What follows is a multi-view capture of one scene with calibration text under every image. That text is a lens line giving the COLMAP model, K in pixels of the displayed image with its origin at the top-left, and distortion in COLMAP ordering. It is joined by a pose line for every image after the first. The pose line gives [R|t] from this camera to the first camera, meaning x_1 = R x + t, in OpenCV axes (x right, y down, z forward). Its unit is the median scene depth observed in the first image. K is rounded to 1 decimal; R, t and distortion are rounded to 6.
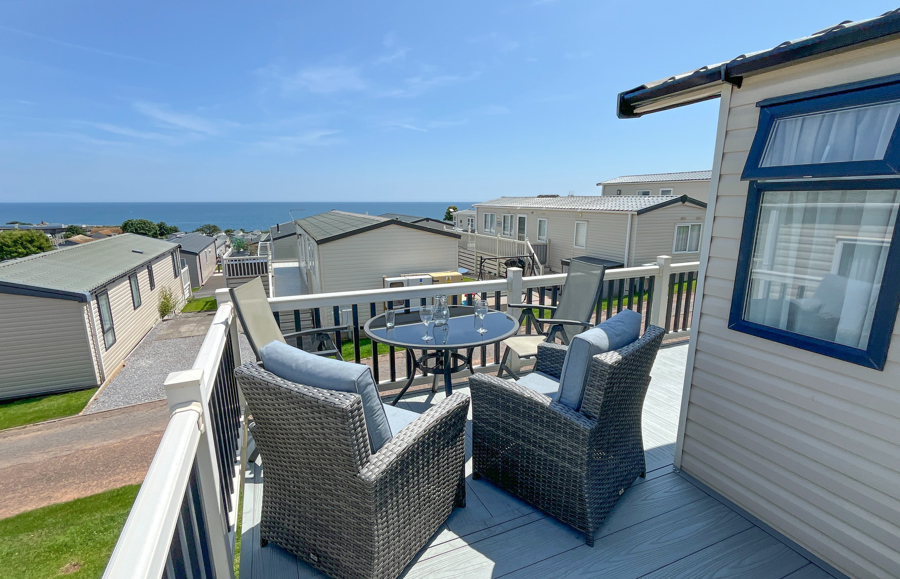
lens RADIAL K [[439.8, 0, 450.3], [0, 439.8, 277.1], [0, 0, 1]] dist [-0.002744, -0.000348]
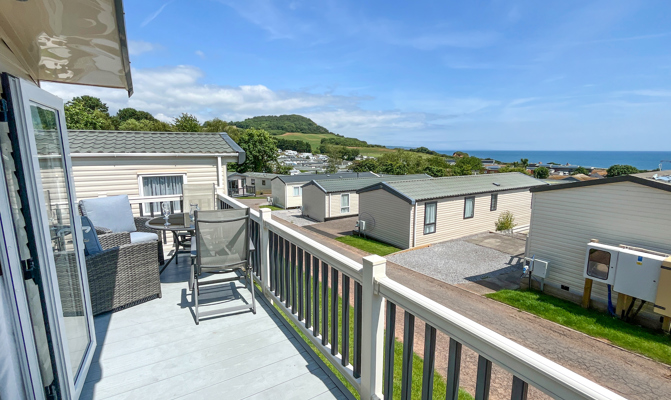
lens RADIAL K [[309.2, 0, 333.5], [0, 309.2, 200.8], [0, 0, 1]] dist [0.000376, -0.000248]
pose [[0.150170, 0.162039, -0.975291, 0.235135], [-0.172122, 0.975697, 0.135605, -0.048444], [0.973562, 0.147505, 0.174411, 0.287867]]
